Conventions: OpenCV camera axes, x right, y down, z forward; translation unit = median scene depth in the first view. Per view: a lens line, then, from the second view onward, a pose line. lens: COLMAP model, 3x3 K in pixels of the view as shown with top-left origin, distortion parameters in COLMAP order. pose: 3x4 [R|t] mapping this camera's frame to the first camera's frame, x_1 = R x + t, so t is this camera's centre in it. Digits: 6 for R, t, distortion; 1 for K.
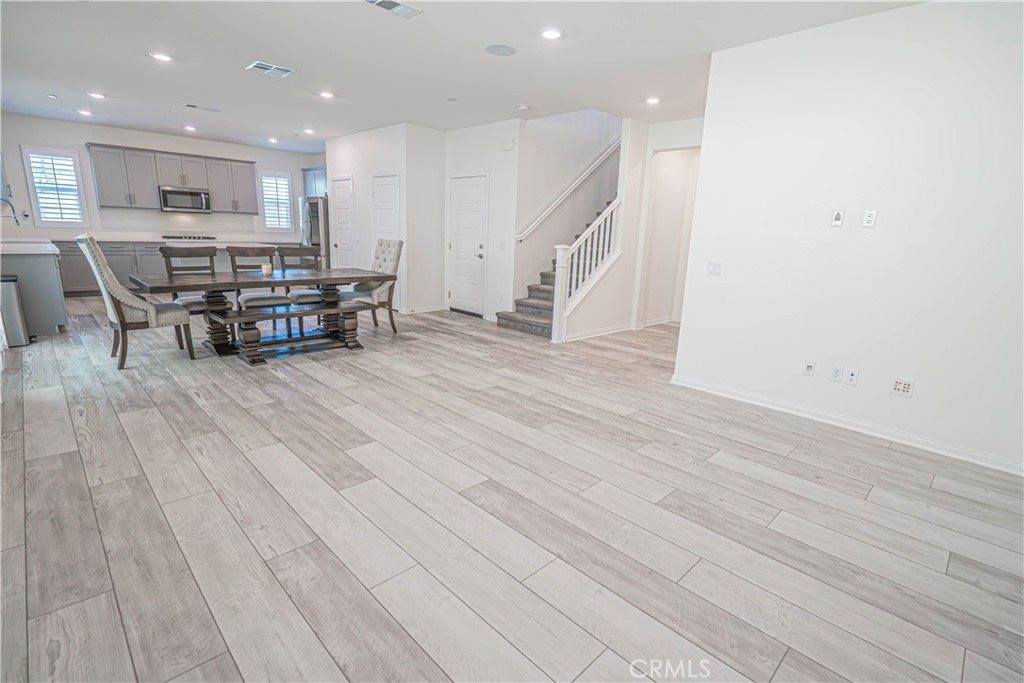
lens RADIAL K [[487.1, 0, 512.0], [0, 487.1, 341.5], [0, 0, 1]] dist [0.001278, 0.000558]
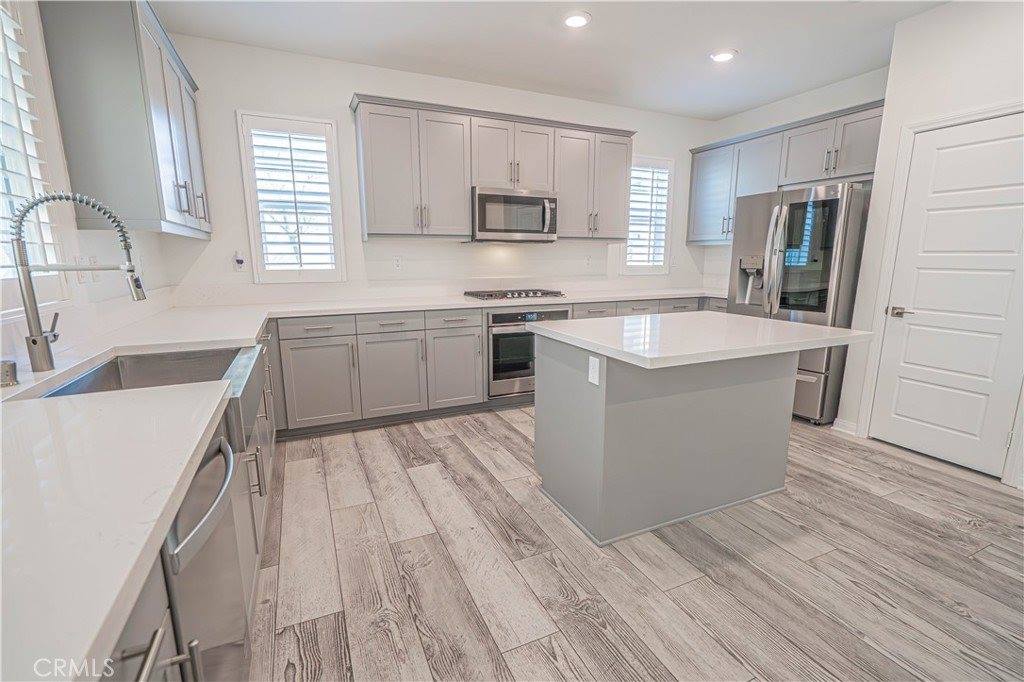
lens RADIAL K [[468.1, 0, 516.2], [0, 468.1, 345.9], [0, 0, 1]] dist [-0.003371, 0.000125]
pose [[0.941765, 0.024102, -0.335408, -0.553861], [-0.039274, 0.998486, -0.038523, -0.158671], [0.333971, 0.049453, 0.941285, 0.627153]]
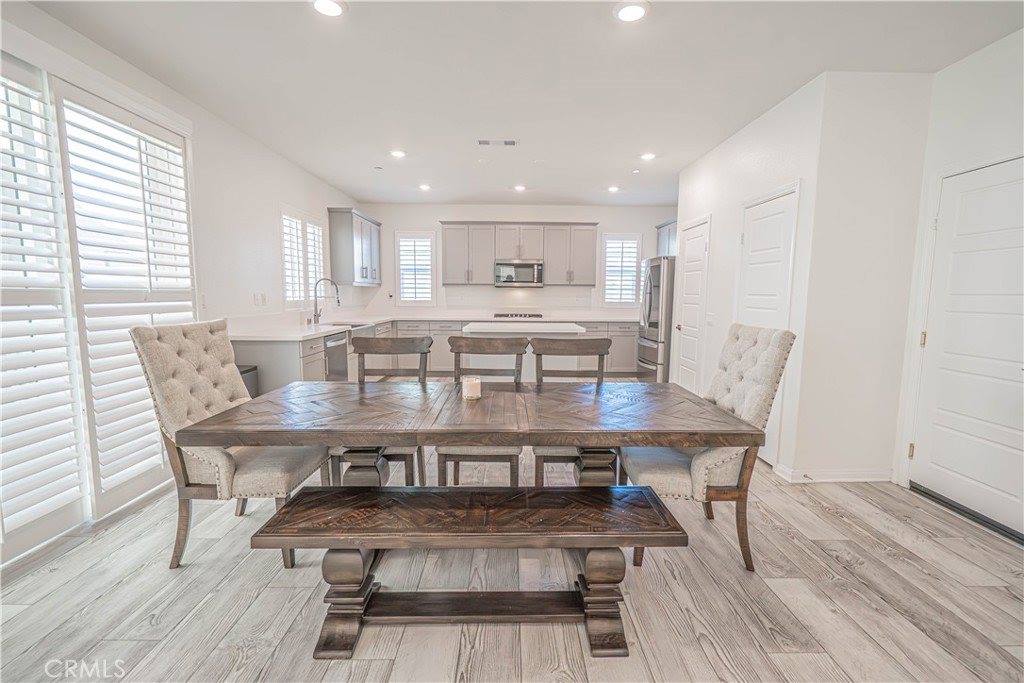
lens RADIAL K [[468.1, 0, 516.2], [0, 468.1, 346.4], [0, 0, 1]] dist [-0.003371, 0.000125]
pose [[0.724559, 0.045324, -0.687720, -0.097545], [-0.136133, 0.987588, -0.078338, -0.101899], [0.675634, 0.150382, 0.721737, 0.442902]]
